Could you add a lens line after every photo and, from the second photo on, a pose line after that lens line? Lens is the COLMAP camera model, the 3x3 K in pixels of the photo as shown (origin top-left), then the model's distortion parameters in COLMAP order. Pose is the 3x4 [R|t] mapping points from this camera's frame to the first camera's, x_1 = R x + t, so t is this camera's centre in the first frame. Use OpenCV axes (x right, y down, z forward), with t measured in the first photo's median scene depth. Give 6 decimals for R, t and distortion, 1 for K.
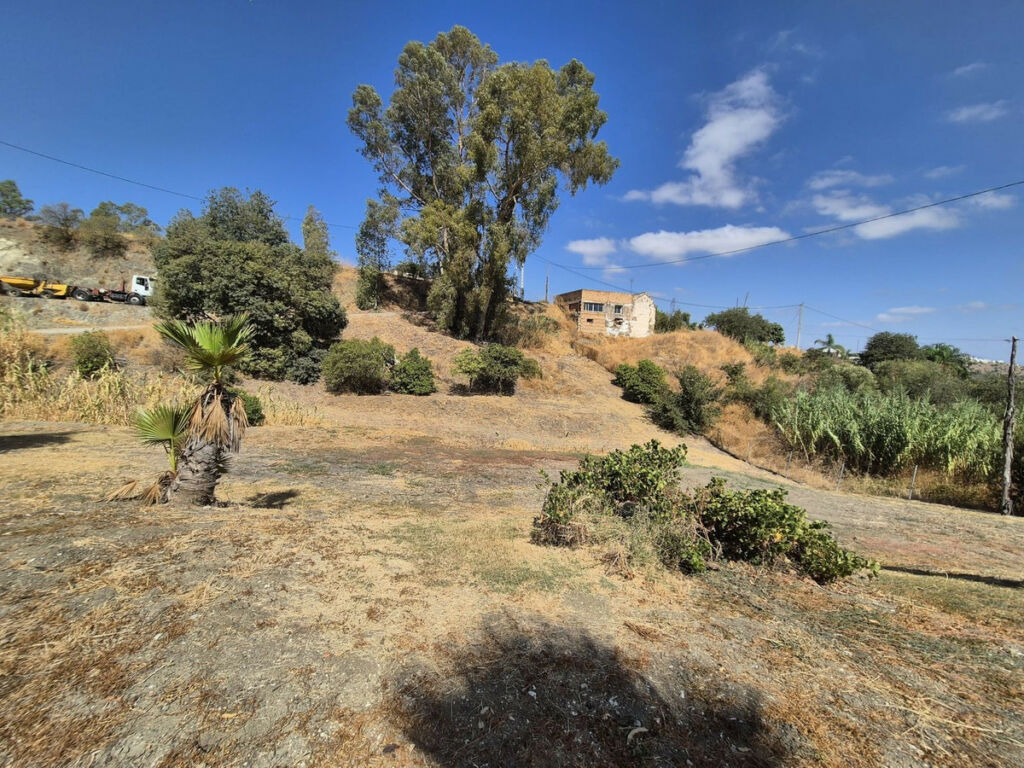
lens RADIAL K [[422.8, 0, 526.0], [0, 422.8, 386.0], [0, 0, 1]] dist [0.009245, -0.000125]
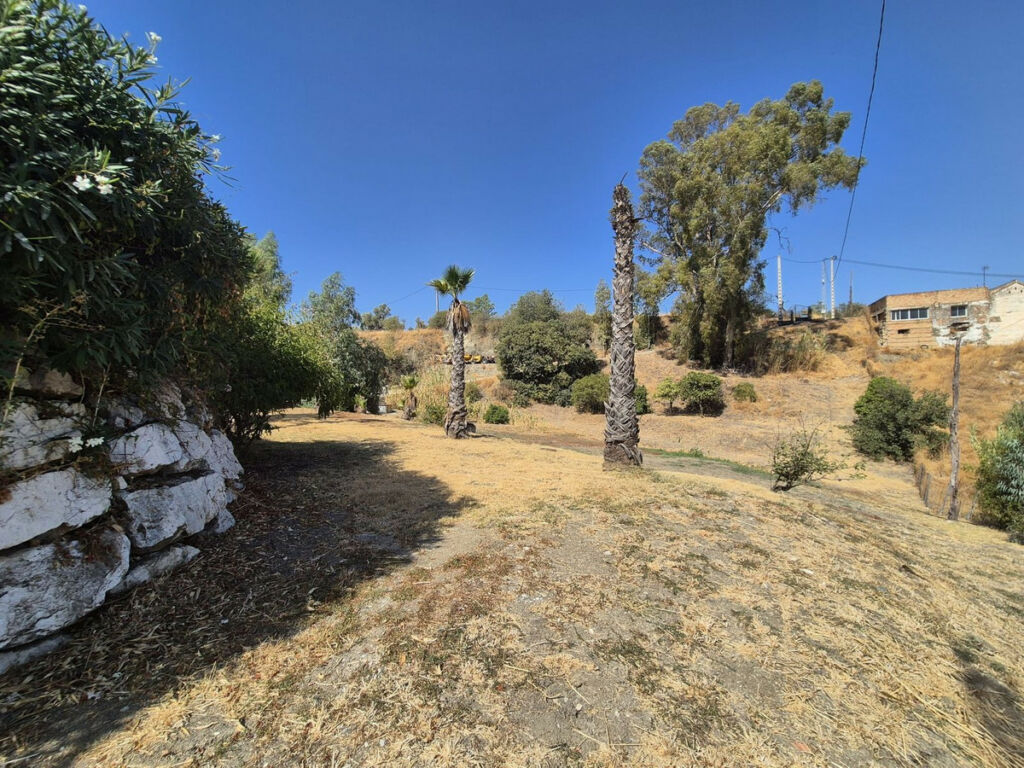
lens RADIAL K [[421.6, 0, 512.0], [0, 421.6, 384.0], [0, 0, 1]] dist [0.003516, -0.000018]
pose [[0.670746, -0.045783, -0.740273, 0.386691], [-0.014164, 0.997120, -0.074502, 0.024381], [0.741552, 0.060457, 0.668166, -0.131713]]
